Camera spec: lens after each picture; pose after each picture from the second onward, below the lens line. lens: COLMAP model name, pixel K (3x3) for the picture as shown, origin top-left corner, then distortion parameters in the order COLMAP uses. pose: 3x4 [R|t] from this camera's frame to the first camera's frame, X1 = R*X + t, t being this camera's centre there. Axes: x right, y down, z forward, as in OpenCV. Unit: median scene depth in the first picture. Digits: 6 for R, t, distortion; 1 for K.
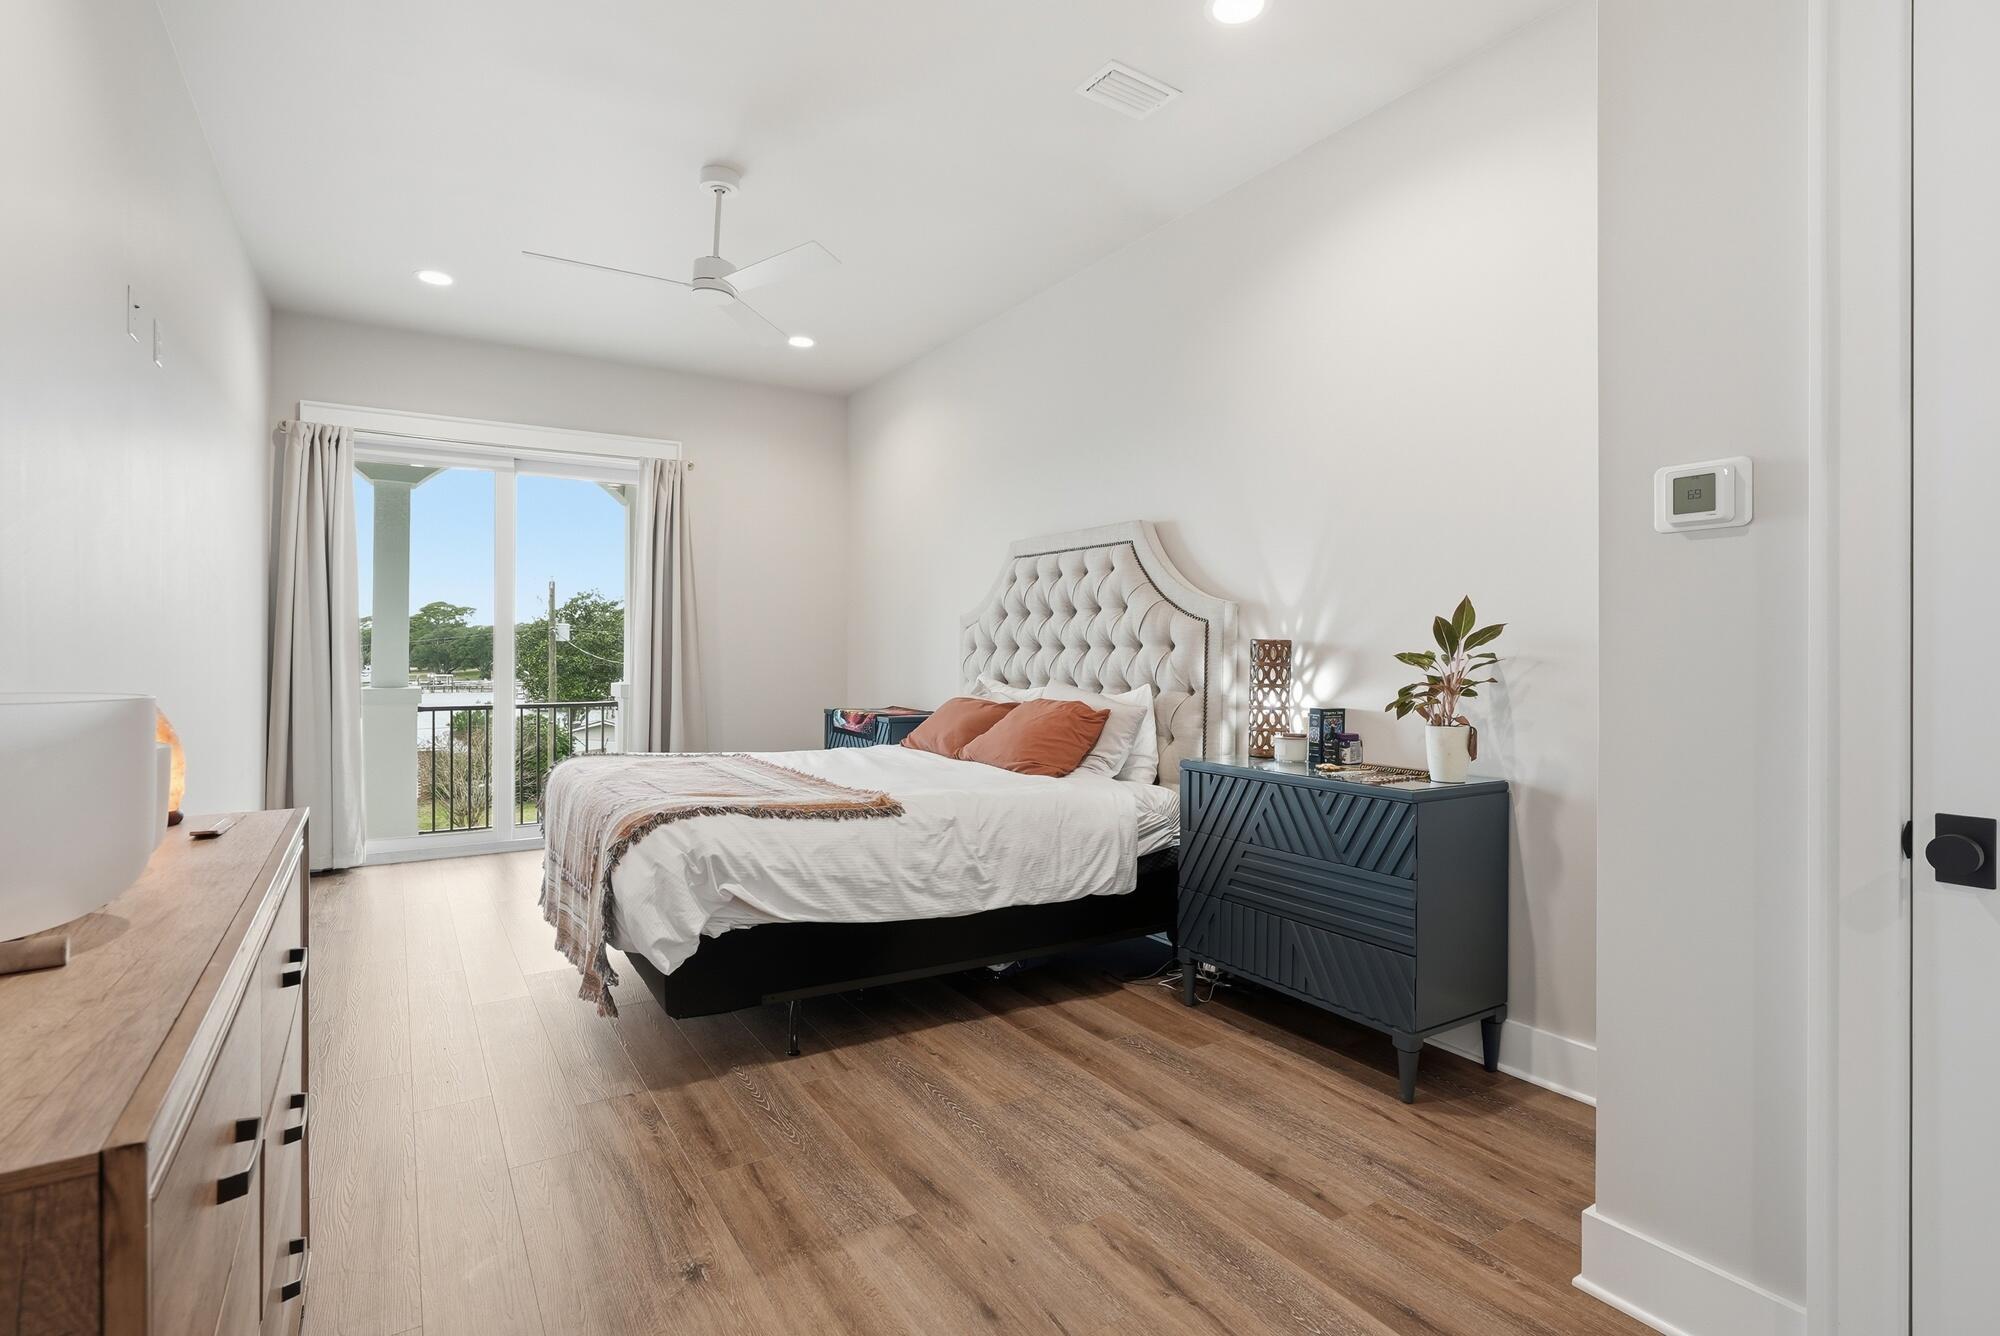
lens RADIAL K [[972.6, 0, 1006.0], [0, 972.6, 654.9], [0, 0, 1]] dist [-0.000410, 0.000005]
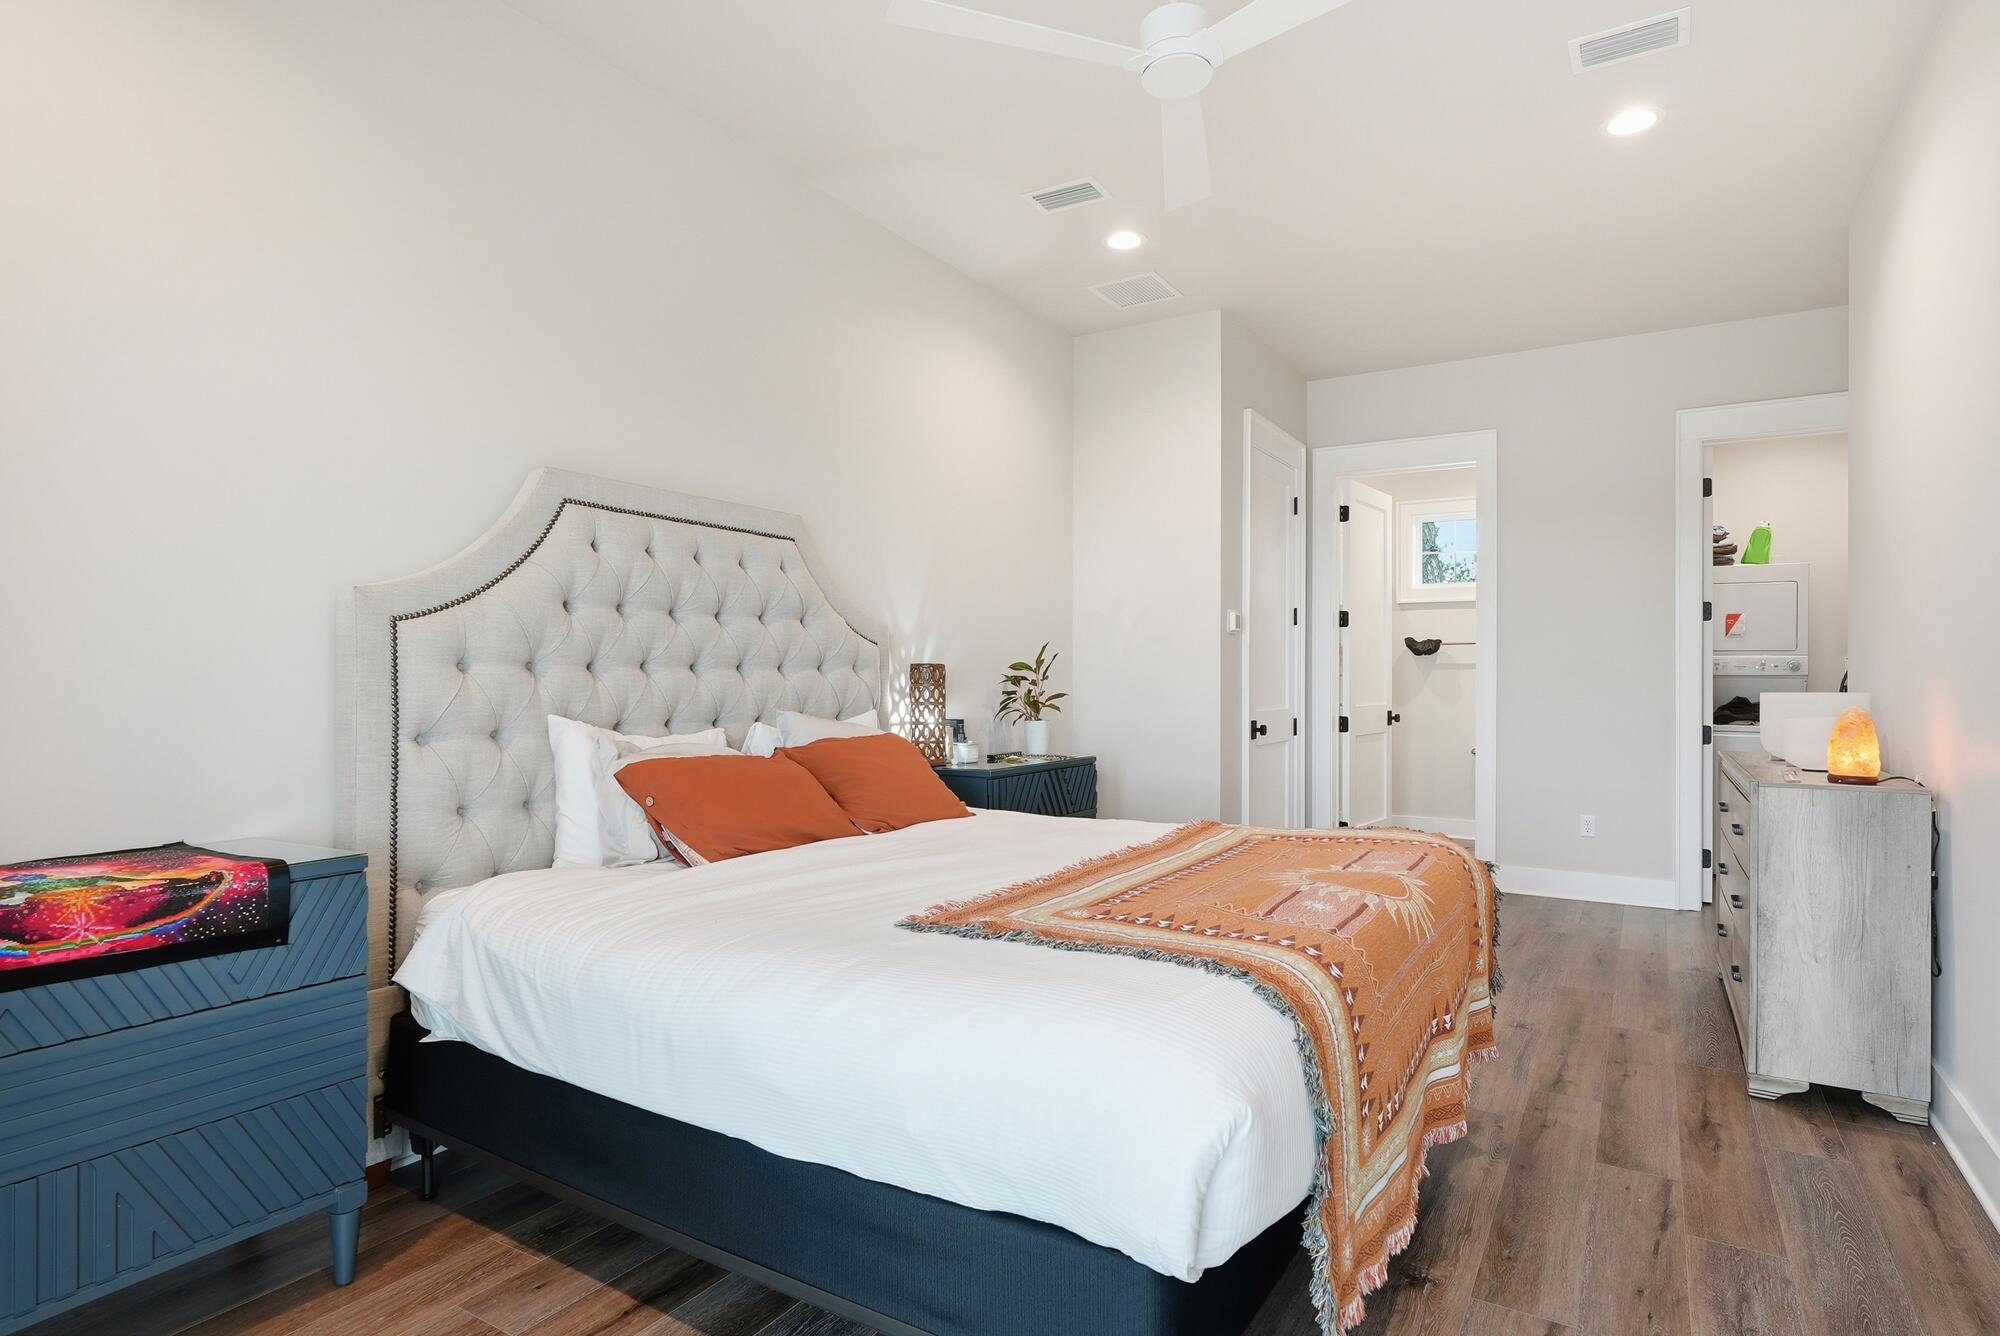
lens RADIAL K [[1043.6, 0, 1007.2], [0, 1043.6, 678.2], [0, 0, 1]] dist [0.000116, 0.000222]
pose [[-0.449515, 0.004635, 0.893261, -0.865833], [0.007498, 0.999971, -0.001416, 0.004214], [-0.893241, 0.006061, -0.449537, 1.455690]]
